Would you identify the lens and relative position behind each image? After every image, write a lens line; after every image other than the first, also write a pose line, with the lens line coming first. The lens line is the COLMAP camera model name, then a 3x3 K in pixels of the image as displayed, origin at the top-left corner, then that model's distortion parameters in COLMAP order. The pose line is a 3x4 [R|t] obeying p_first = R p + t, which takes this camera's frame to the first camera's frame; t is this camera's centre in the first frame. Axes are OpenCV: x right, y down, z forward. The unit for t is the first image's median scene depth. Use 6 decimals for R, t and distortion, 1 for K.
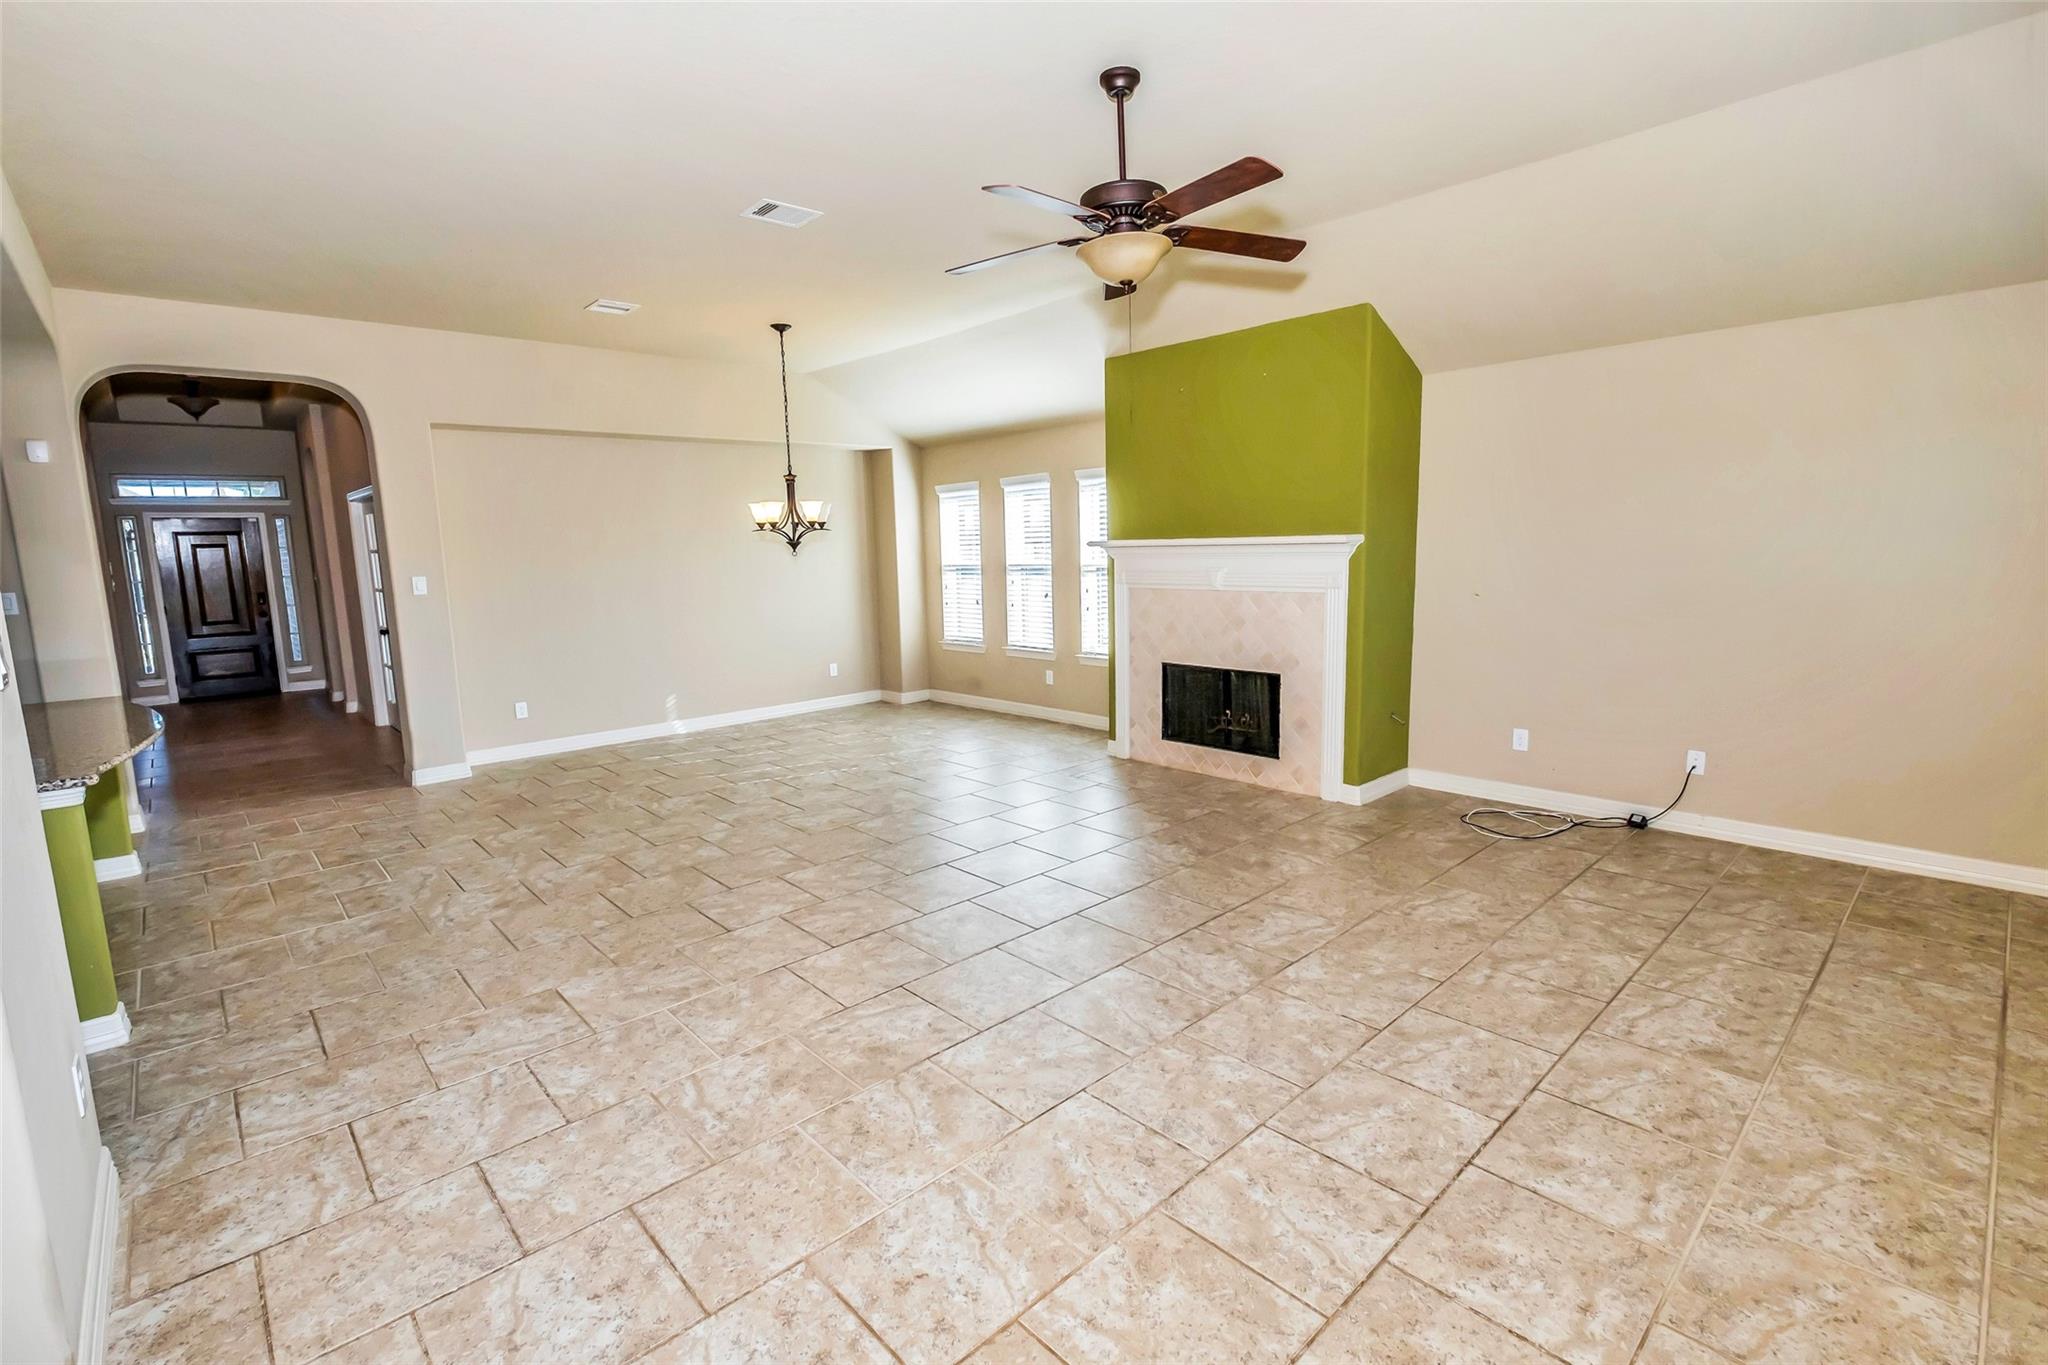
lens RADIAL K [[925.9, 0, 1026.3], [0, 925.9, 678.2], [0, 0, 1]] dist [-0.000303, -0.000257]
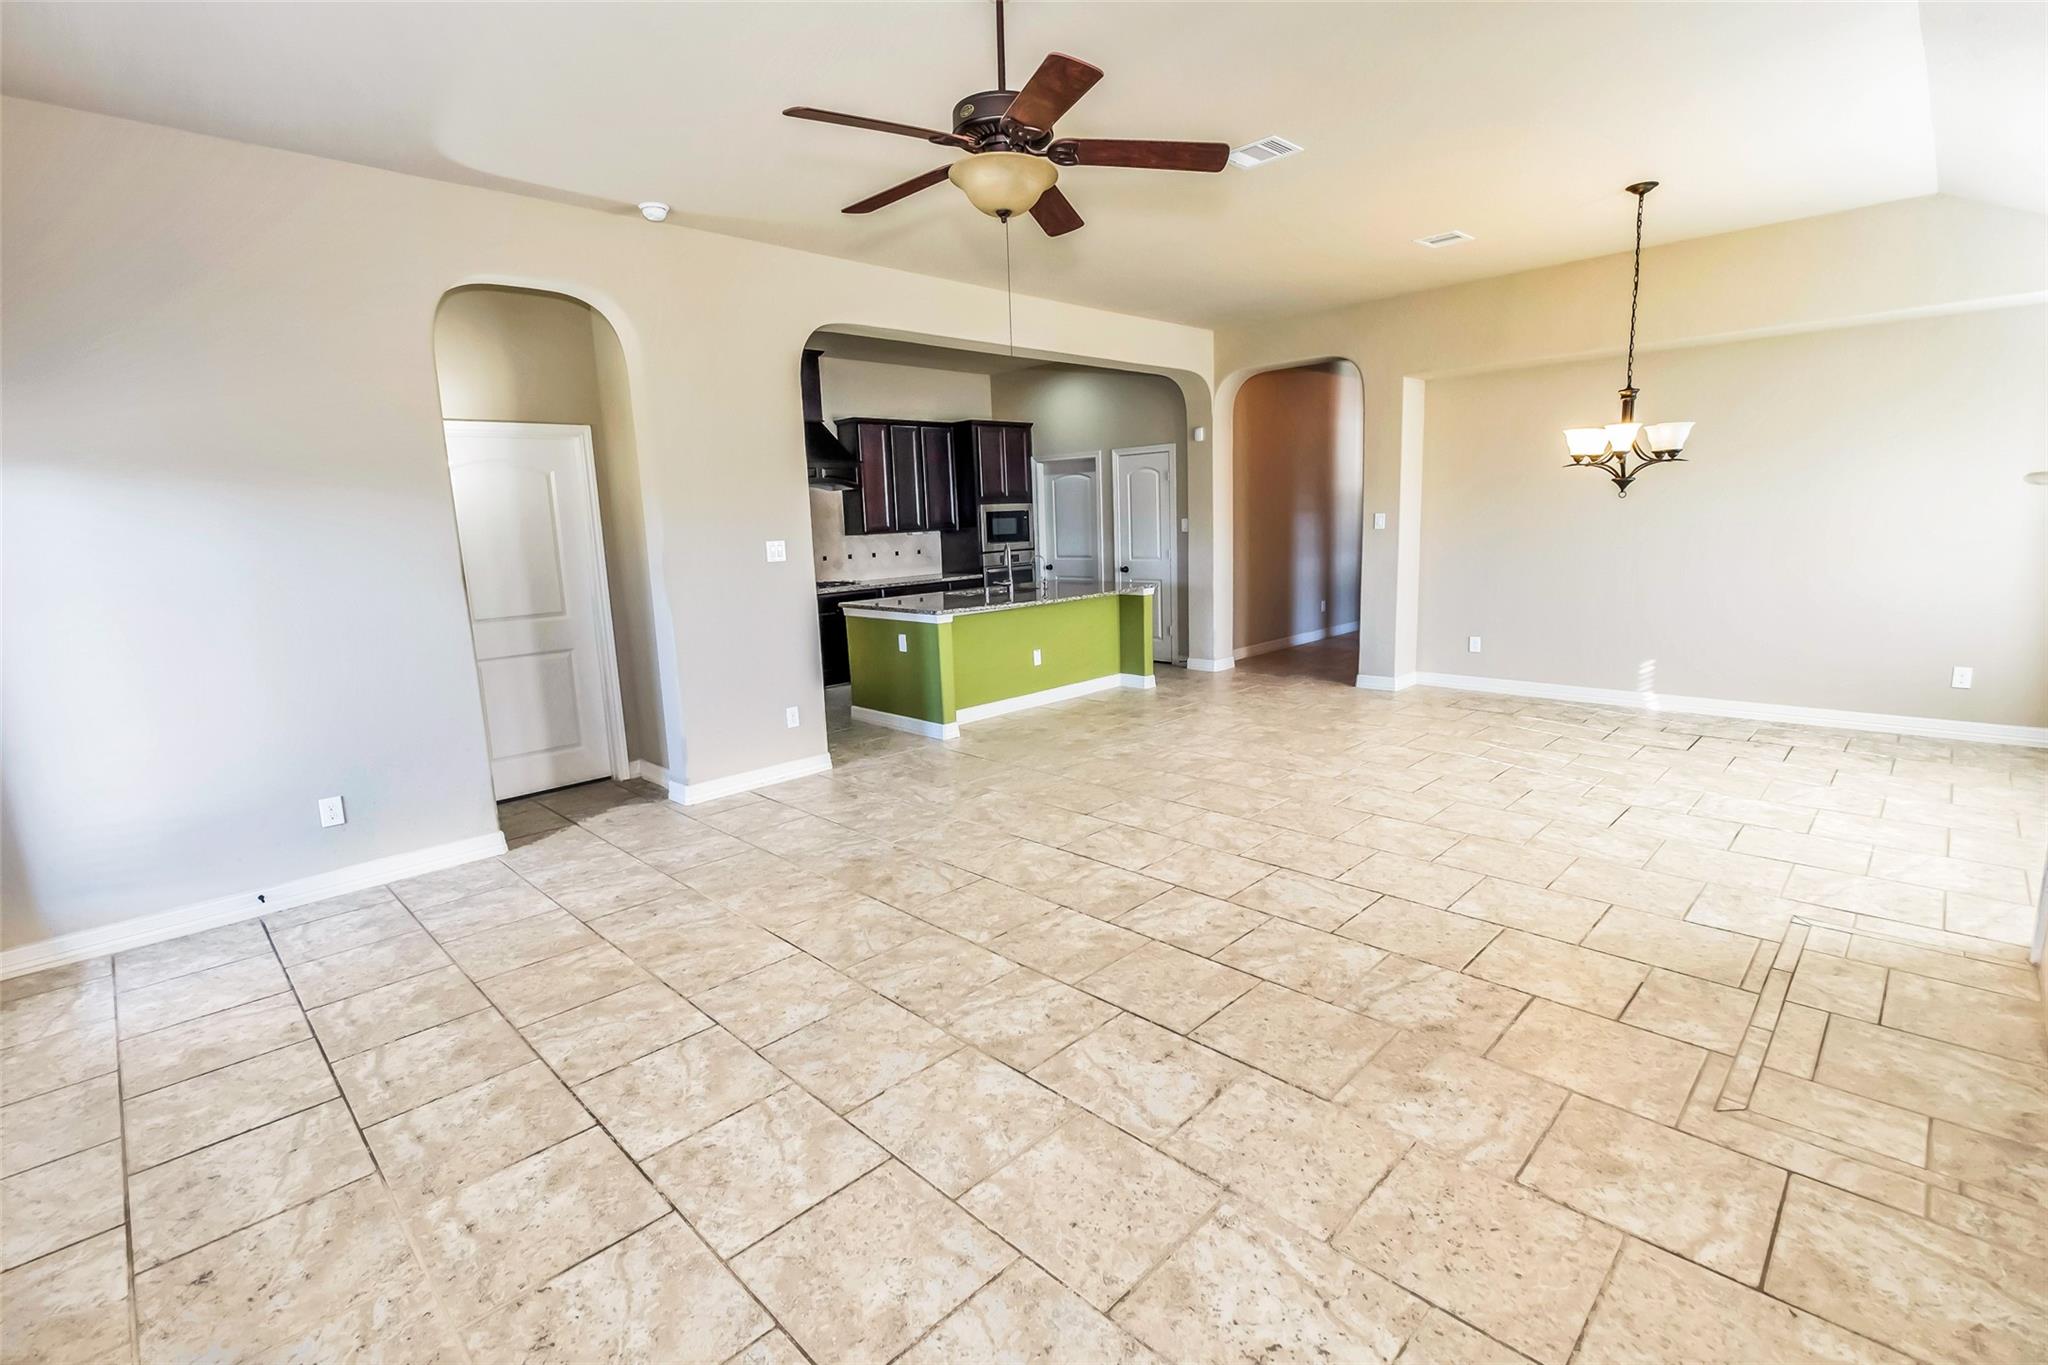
lens RADIAL K [[925.9, 0, 1028.4], [0, 925.9, 682.4], [0, 0, 1]] dist [-0.000303, -0.000257]
pose [[0.041355, 0.202441, -0.978421, 1.132234], [-0.109760, 0.974252, 0.196940, -0.180570], [0.993097, 0.099247, 0.062510, 1.085463]]
